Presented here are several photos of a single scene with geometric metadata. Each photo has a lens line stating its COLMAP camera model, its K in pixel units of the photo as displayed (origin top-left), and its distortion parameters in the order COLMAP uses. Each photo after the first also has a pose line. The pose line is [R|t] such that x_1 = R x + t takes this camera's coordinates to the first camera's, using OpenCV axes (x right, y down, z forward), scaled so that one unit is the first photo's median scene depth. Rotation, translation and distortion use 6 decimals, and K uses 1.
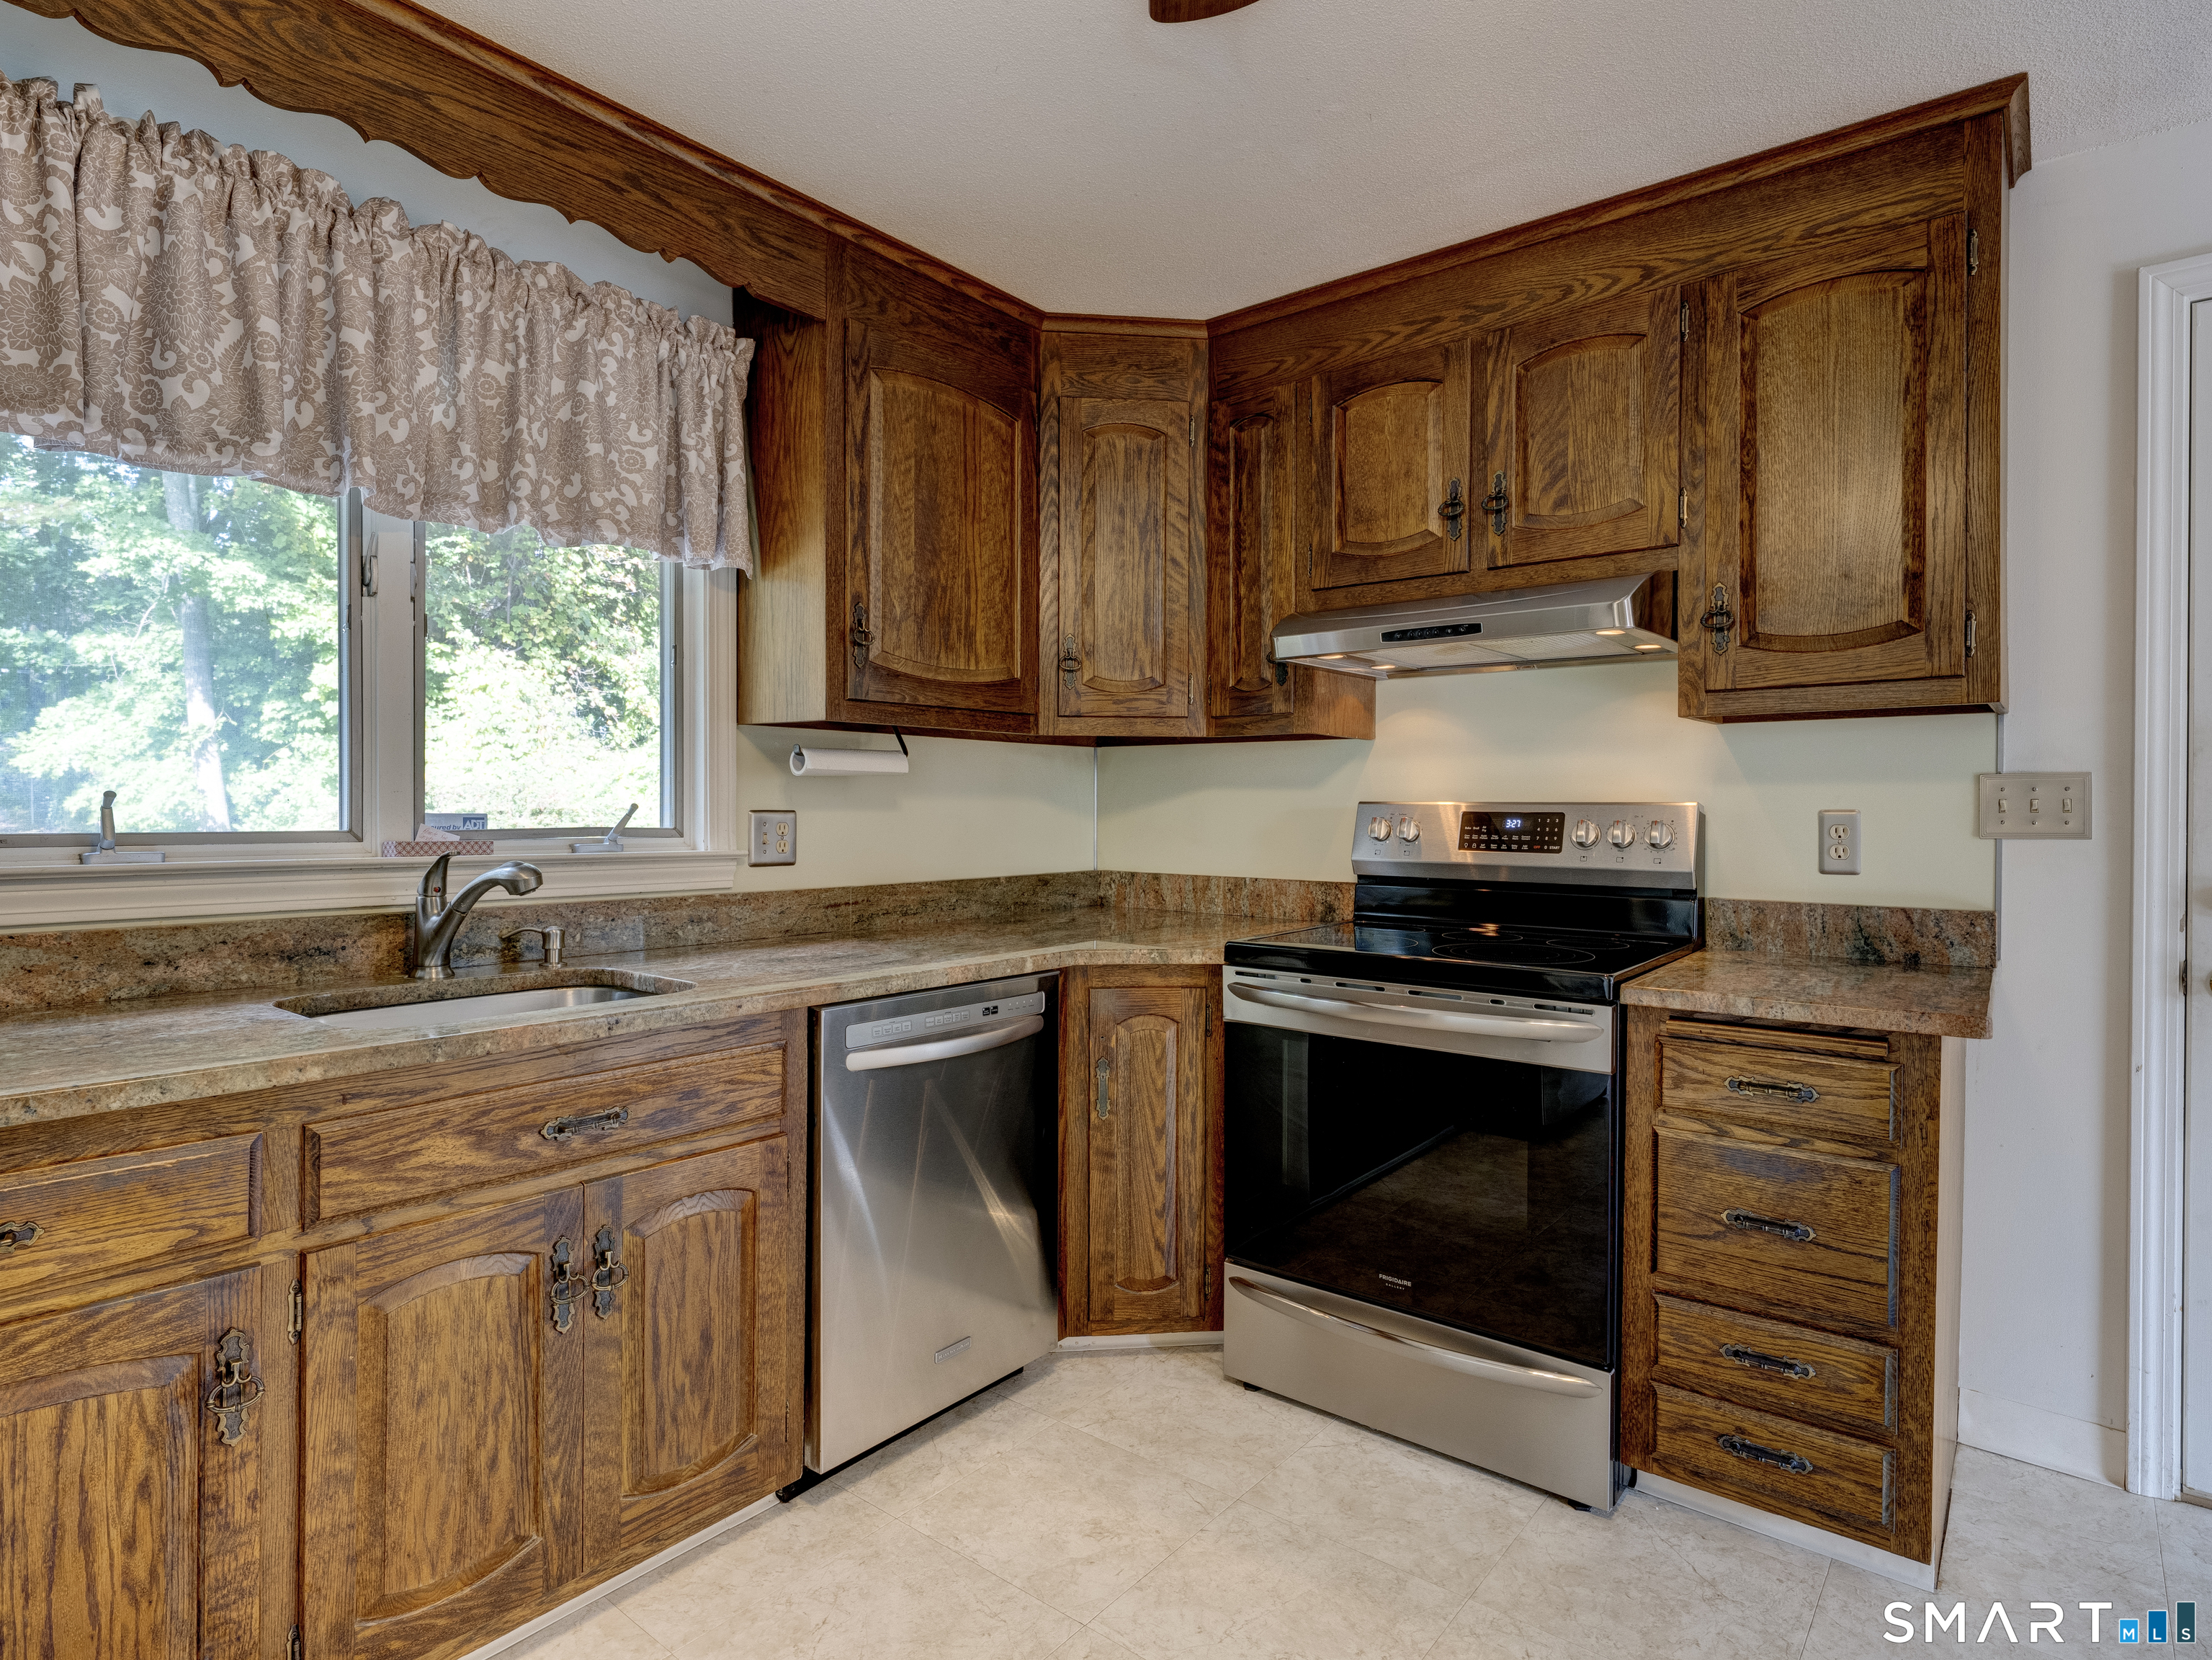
lens RADIAL K [[1186.7, 0, 1108.7], [0, 1186.7, 819.1], [0, 0, 1]] dist [-0.000595, -0.000713]
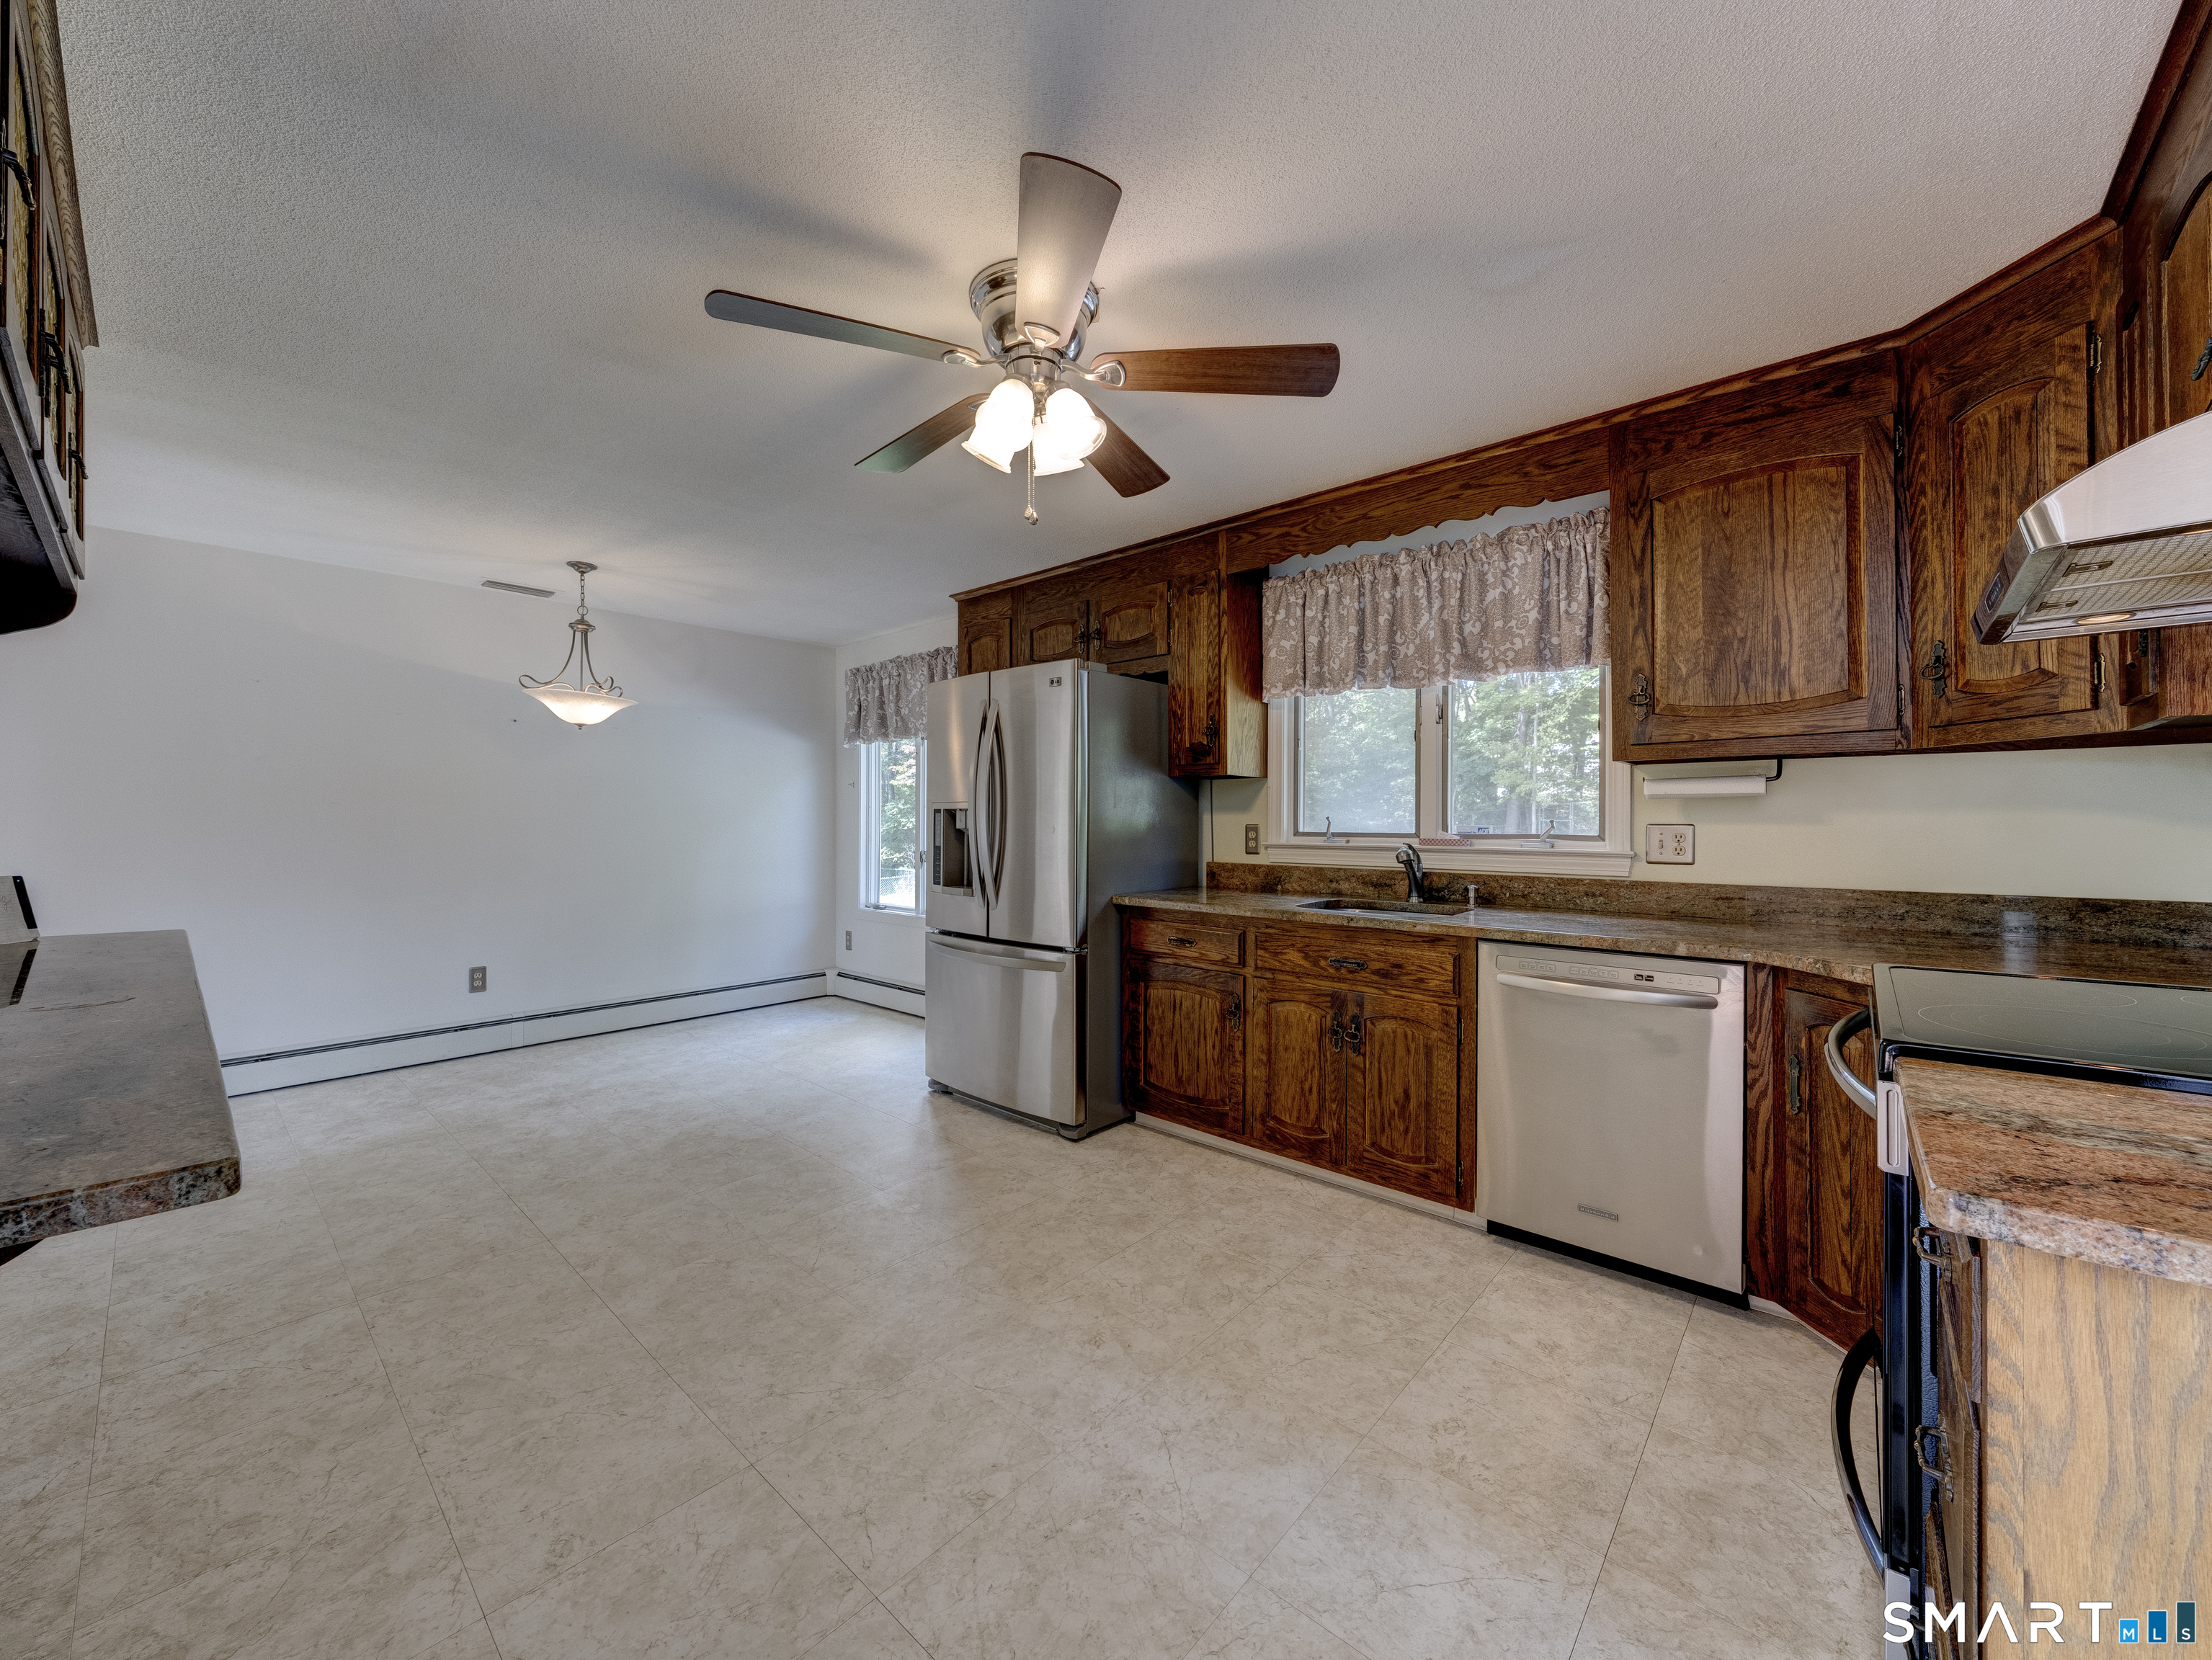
lens RADIAL K [[849.0, 0, 1110.5], [0, 849.0, 820.3], [0, 0, 1]] dist [-0.005742, 0.000344]
pose [[-0.050197, -0.005005, -0.998727, 0.865748], [-0.009543, 0.999944, -0.004532, -0.001275], [0.998694, 0.009304, -0.050242, 0.465200]]
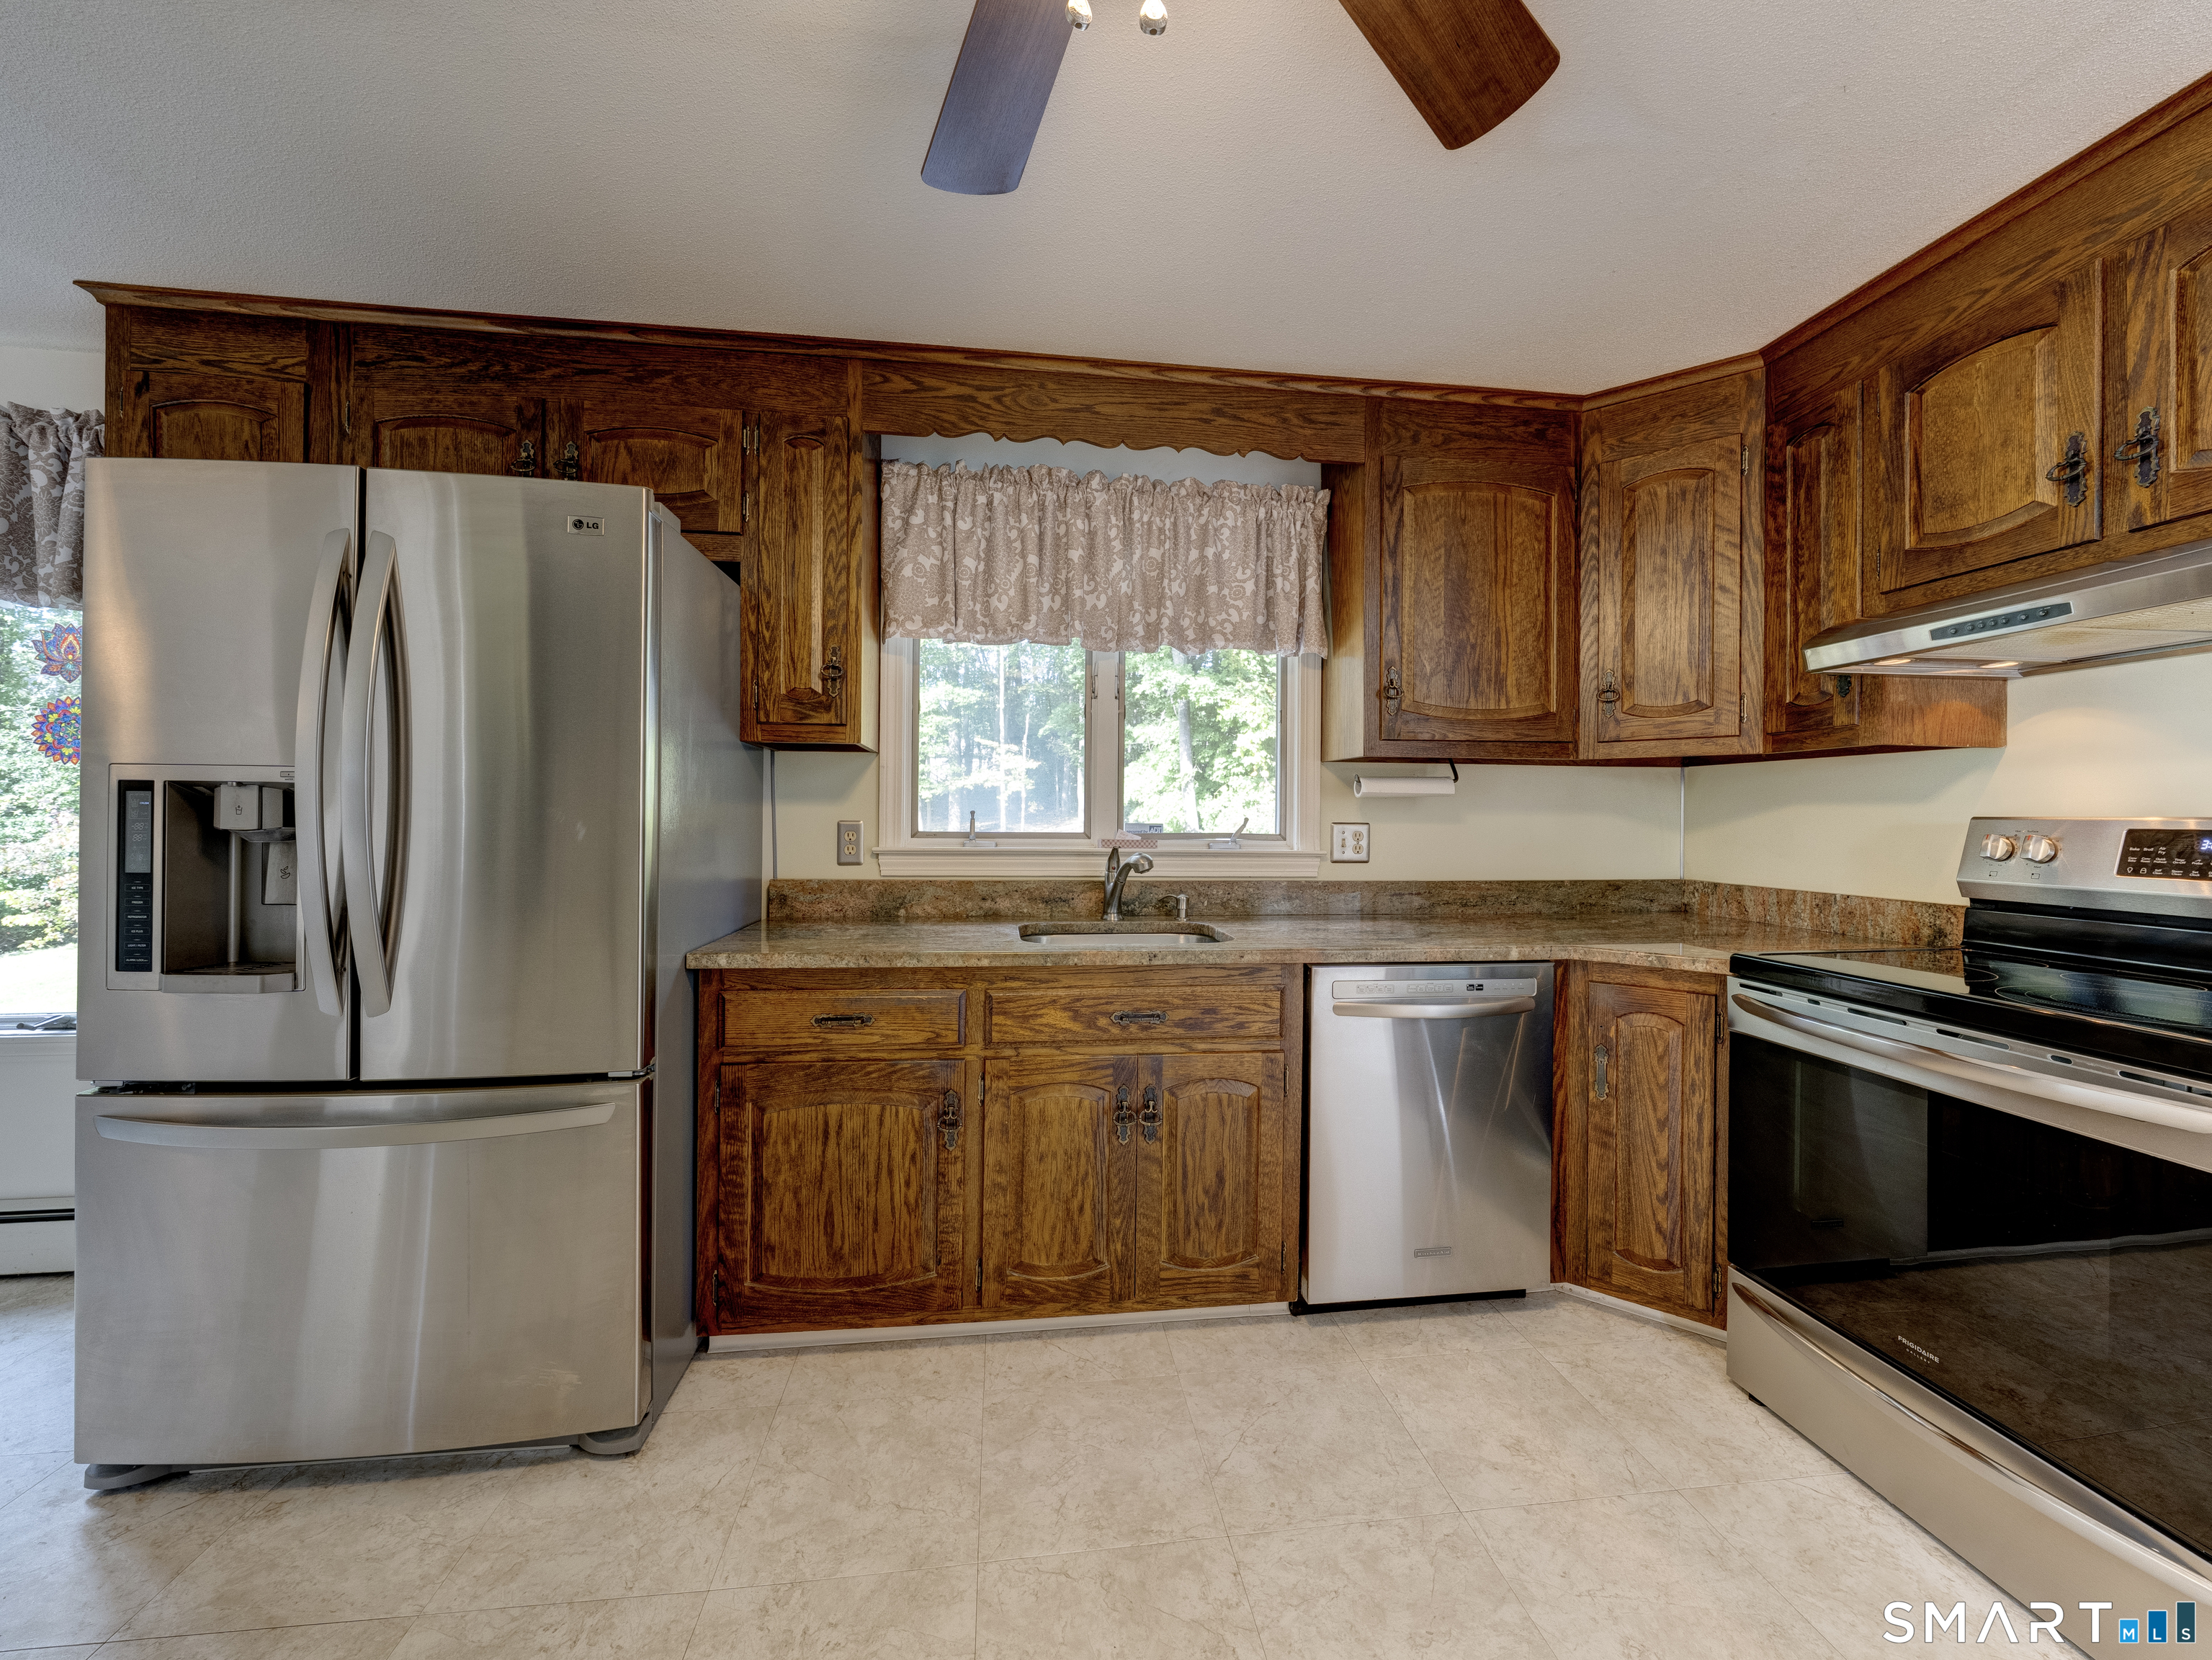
lens RADIAL K [[849.2, 0, 1110.5], [0, 849.2, 820.3], [0, 0, 1]] dist [-0.005742, 0.000344]
pose [[0.719276, 0.003556, -0.694715, 0.238841], [-0.011087, 0.999918, -0.006361, -0.001047], [0.694636, 0.012277, 0.719257, 0.108655]]
